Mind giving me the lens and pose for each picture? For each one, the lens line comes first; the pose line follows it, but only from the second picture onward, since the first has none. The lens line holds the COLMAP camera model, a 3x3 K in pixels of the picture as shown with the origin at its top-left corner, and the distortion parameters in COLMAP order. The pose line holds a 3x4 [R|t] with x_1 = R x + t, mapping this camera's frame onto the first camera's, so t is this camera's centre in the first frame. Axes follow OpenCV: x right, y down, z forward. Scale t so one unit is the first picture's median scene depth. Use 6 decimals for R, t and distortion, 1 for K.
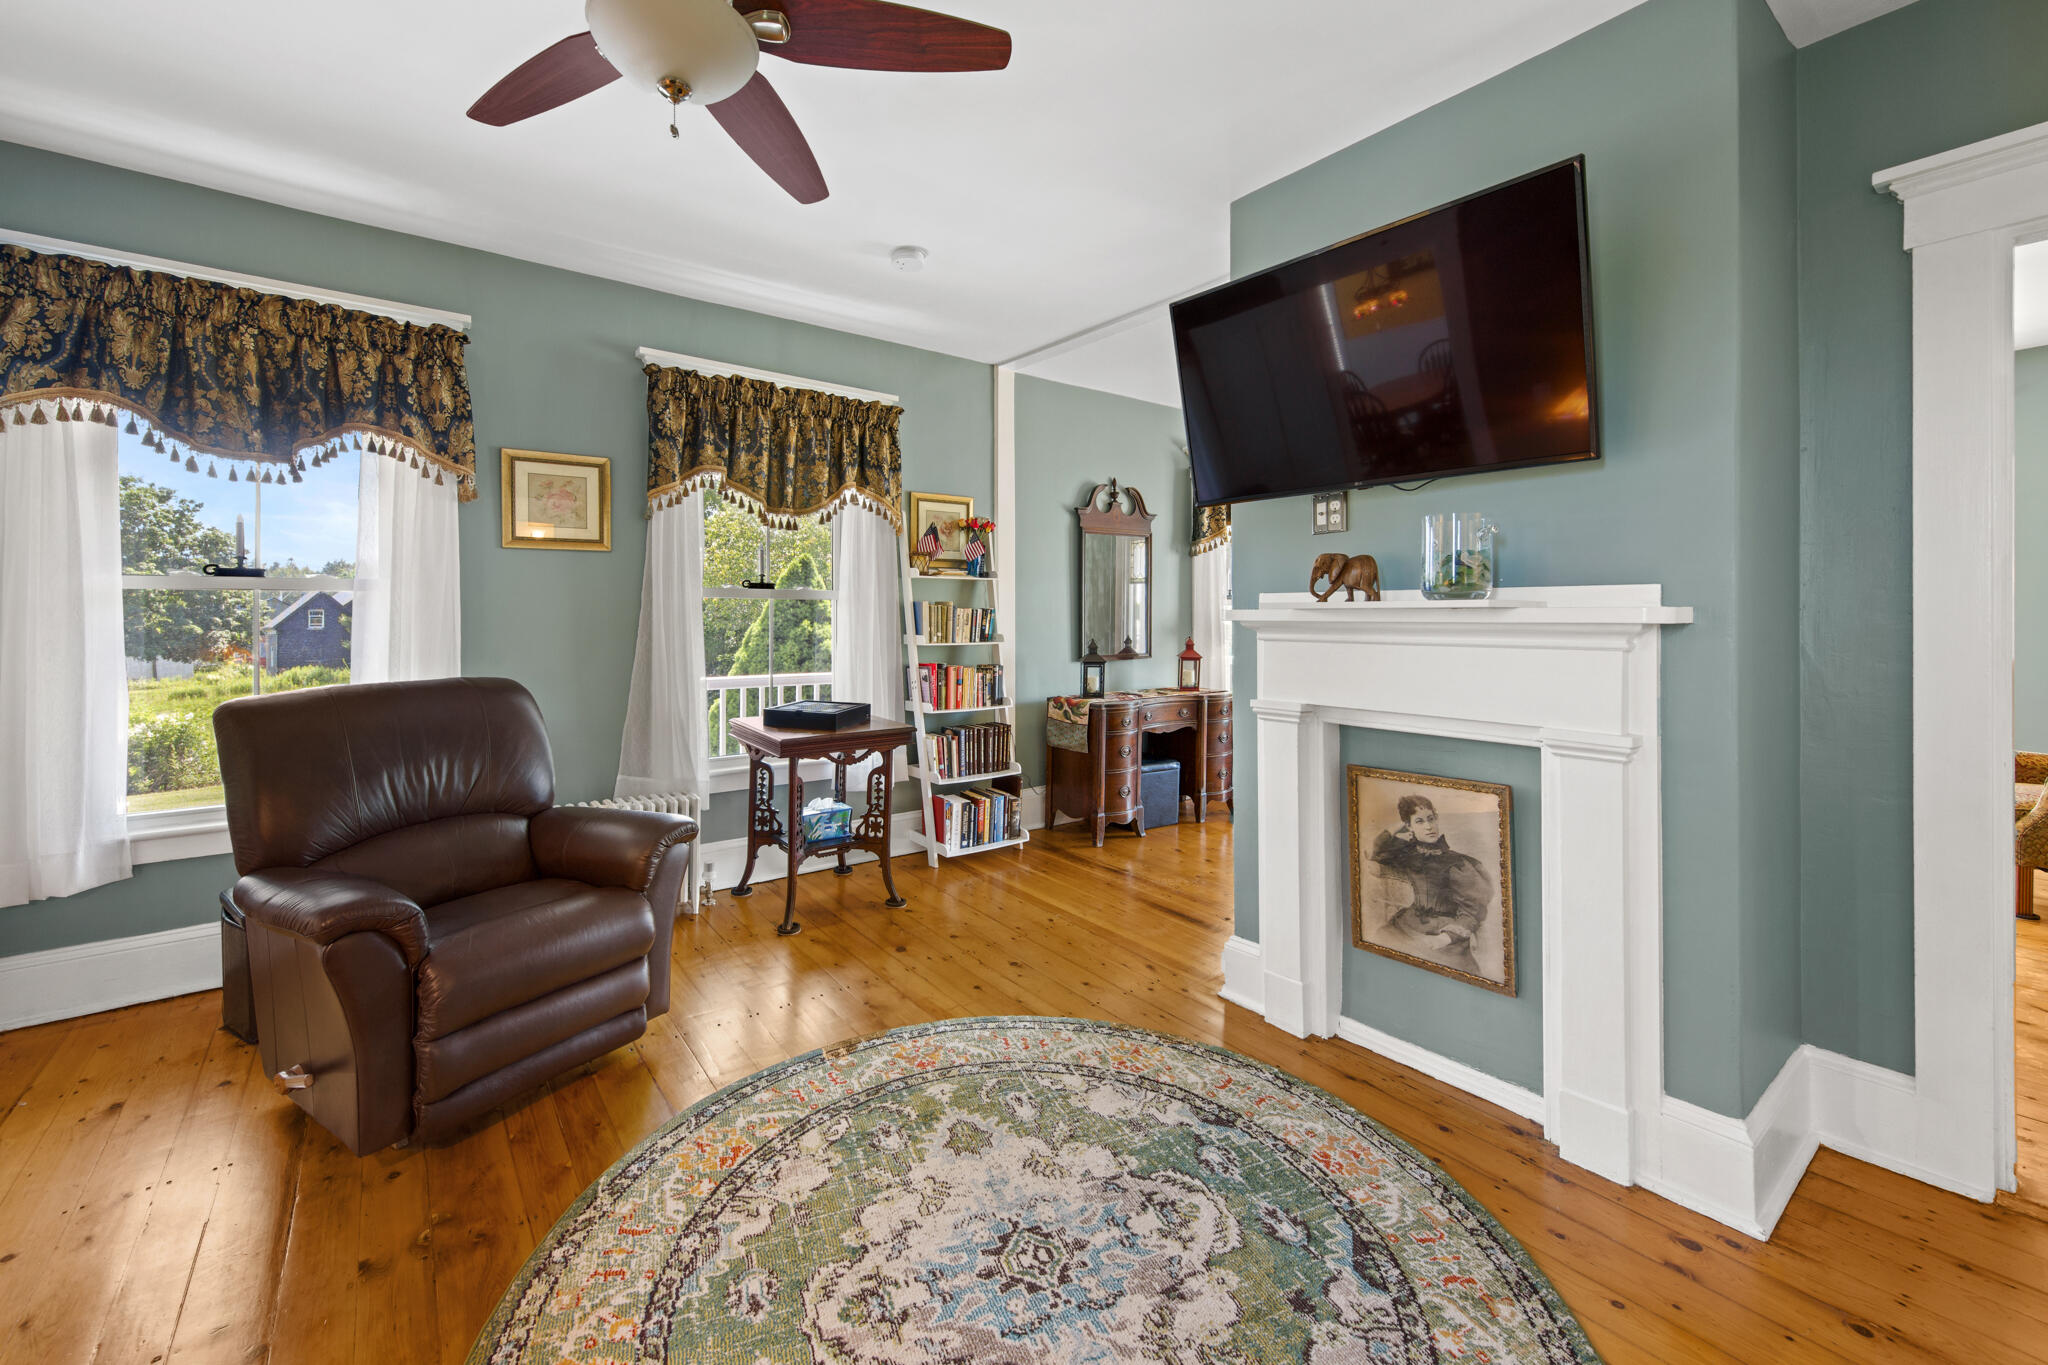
lens RADIAL K [[835.2, 0, 1032.4], [0, 835.2, 617.2], [0, 0, 1]] dist [-0.002113, -0.000043]
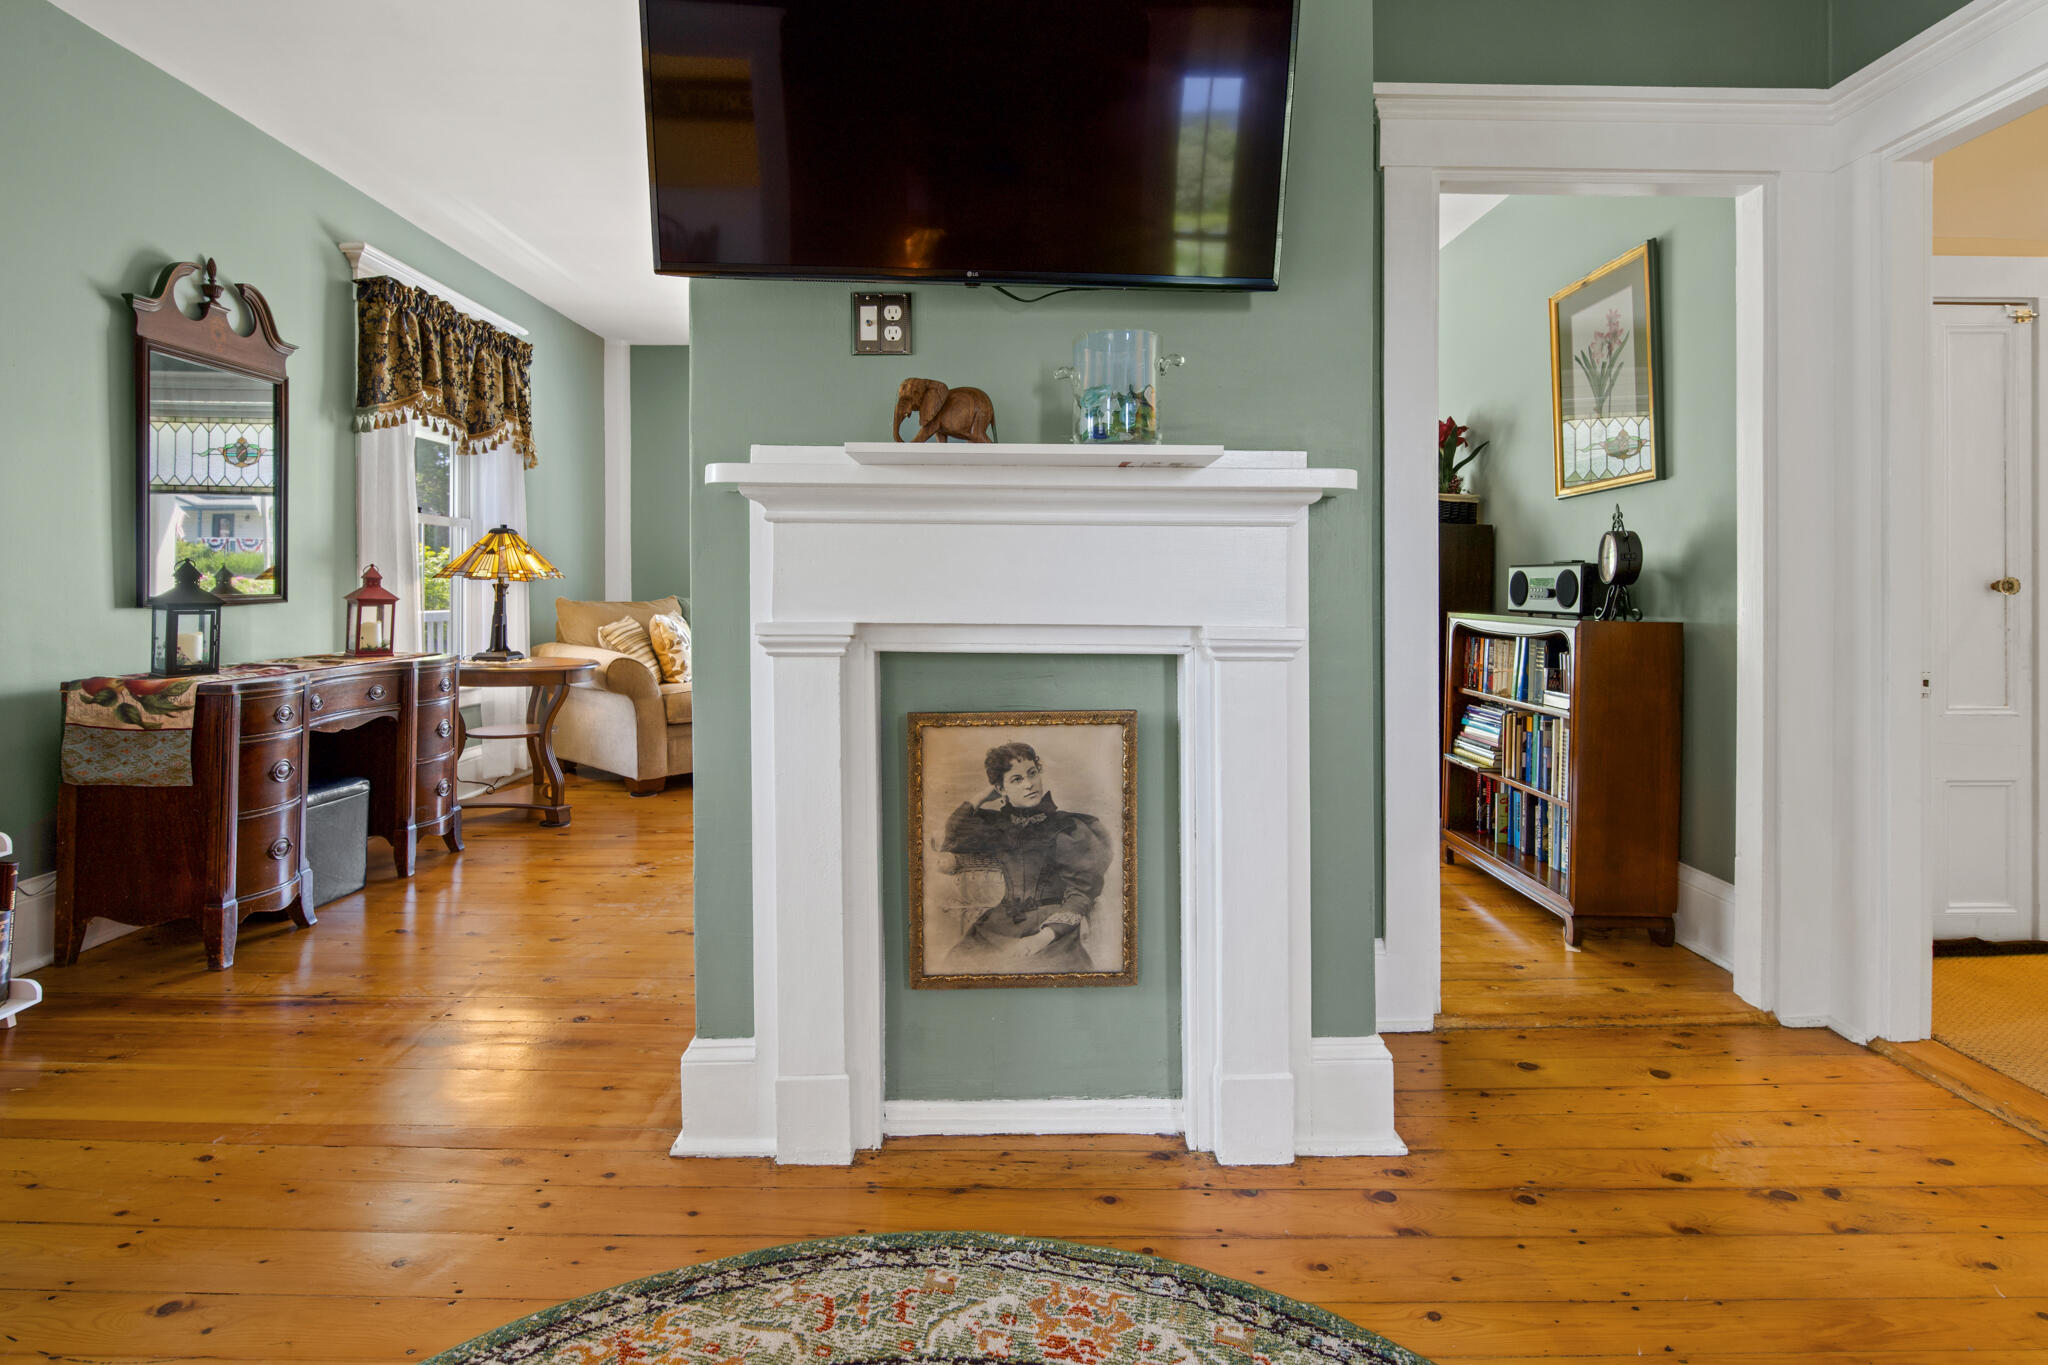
lens RADIAL K [[989.7, 0, 1028.4], [0, 989.7, 589.0], [0, 0, 1]] dist [-0.001457, 0.000253]
pose [[0.605708, -0.001376, 0.795686, -0.179731], [-0.004284, 0.999978, 0.004991, 0.074513], [-0.795675, -0.006431, 0.605689, 0.455304]]
